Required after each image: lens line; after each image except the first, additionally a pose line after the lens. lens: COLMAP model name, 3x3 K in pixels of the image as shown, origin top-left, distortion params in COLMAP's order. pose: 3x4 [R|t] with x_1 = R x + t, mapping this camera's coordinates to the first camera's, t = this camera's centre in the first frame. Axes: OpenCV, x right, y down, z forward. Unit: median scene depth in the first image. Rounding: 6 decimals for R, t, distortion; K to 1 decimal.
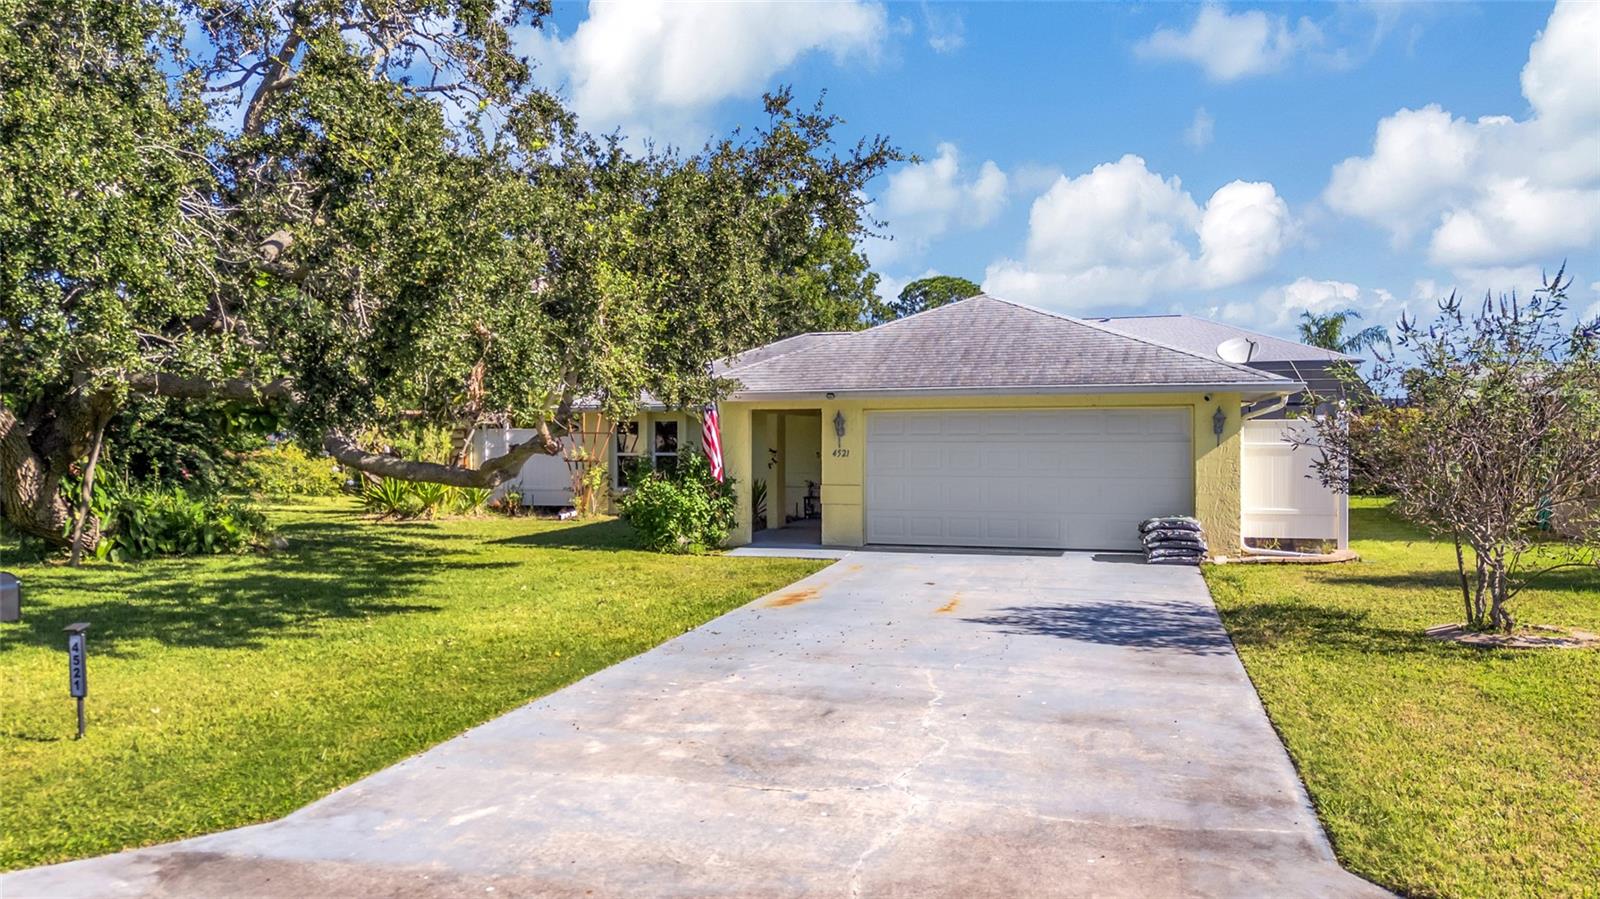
lens RADIAL K [[1179.0, 0, 800.0], [0, 1179.0, 449.5], [0, 0, 1]] dist [0.032768, -0.007055]
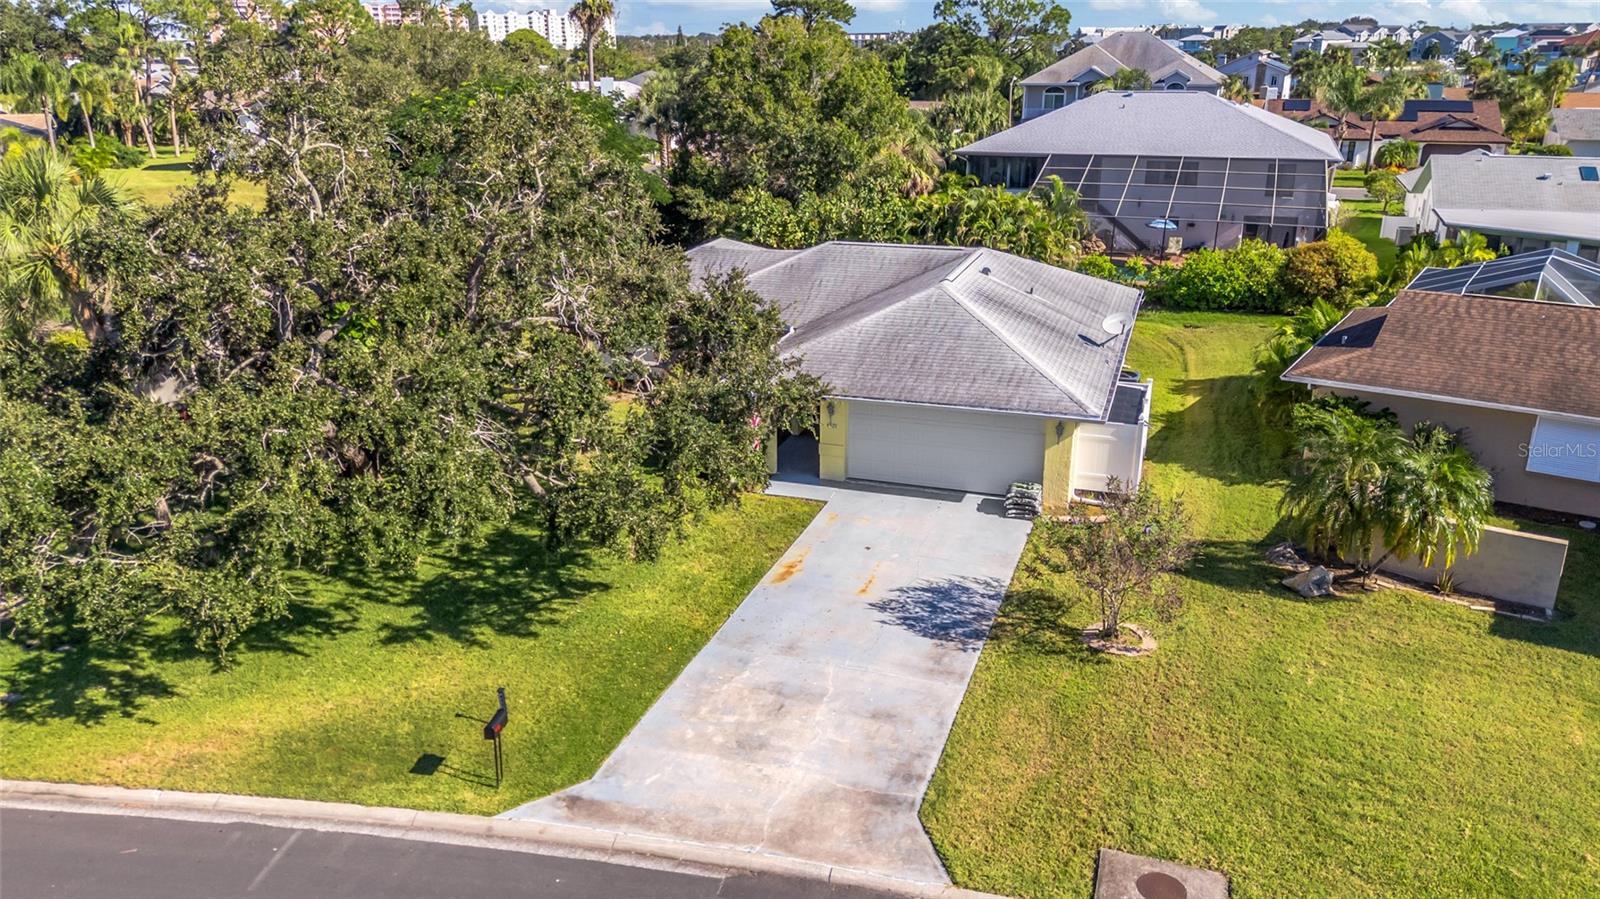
lens RADIAL K [[1168.8, 0, 800.0], [0, 1168.8, 449.5], [0, 0, 1]] dist [-0.001028, -0.002215]
pose [[0.997919, 0.018808, -0.061678, 0.124140], [0.002052, 0.946771, 0.321900, -0.656201], [0.064450, -0.321357, 0.944762, -0.697694]]
